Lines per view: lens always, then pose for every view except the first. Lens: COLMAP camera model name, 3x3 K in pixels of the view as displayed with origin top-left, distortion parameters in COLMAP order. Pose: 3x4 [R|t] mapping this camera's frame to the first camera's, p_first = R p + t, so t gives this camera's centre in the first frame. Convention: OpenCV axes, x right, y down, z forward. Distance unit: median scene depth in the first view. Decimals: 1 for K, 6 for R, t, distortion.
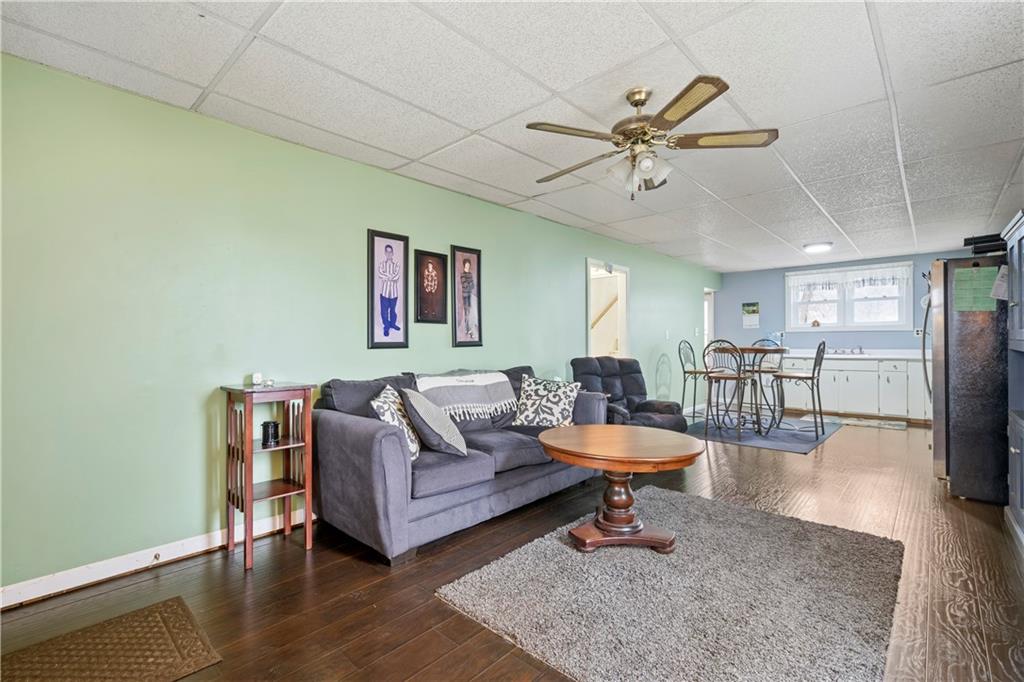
lens RADIAL K [[468.3, 0, 512.7], [0, 468.3, 342.9], [0, 0, 1]] dist [-0.002402, -0.000096]
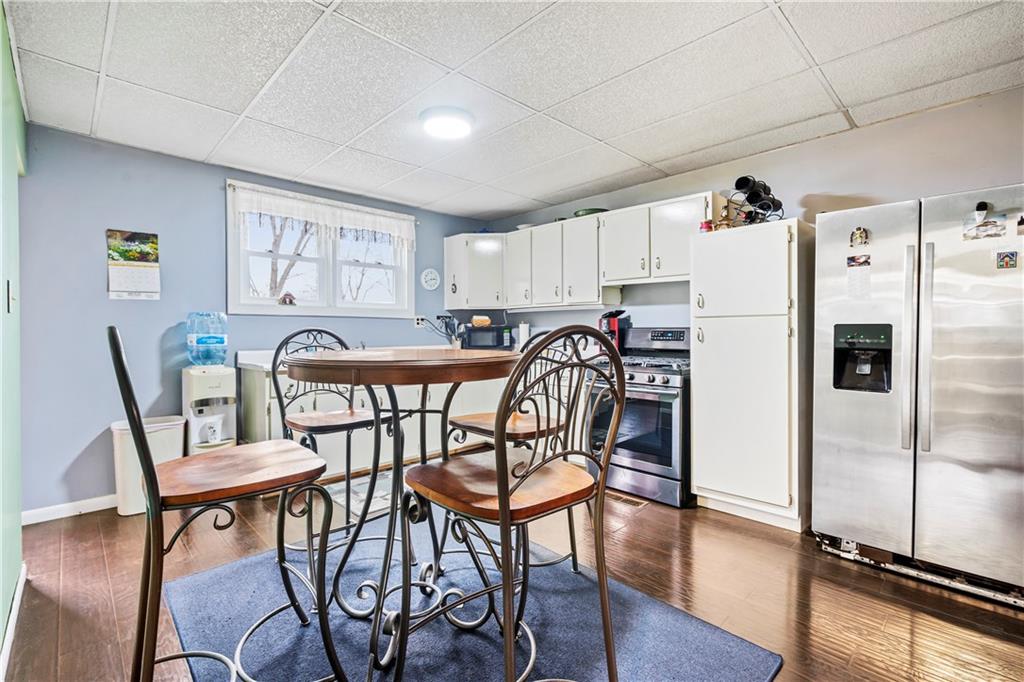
lens RADIAL K [[468.3, 0, 513.2], [0, 468.3, 339.0], [0, 0, 1]] dist [-0.002402, -0.000096]
pose [[0.060231, -0.012768, 0.998103, 0.158467], [-0.002893, 0.999912, 0.012966, -0.005260], [-0.998180, -0.003668, 0.060189, 0.713483]]
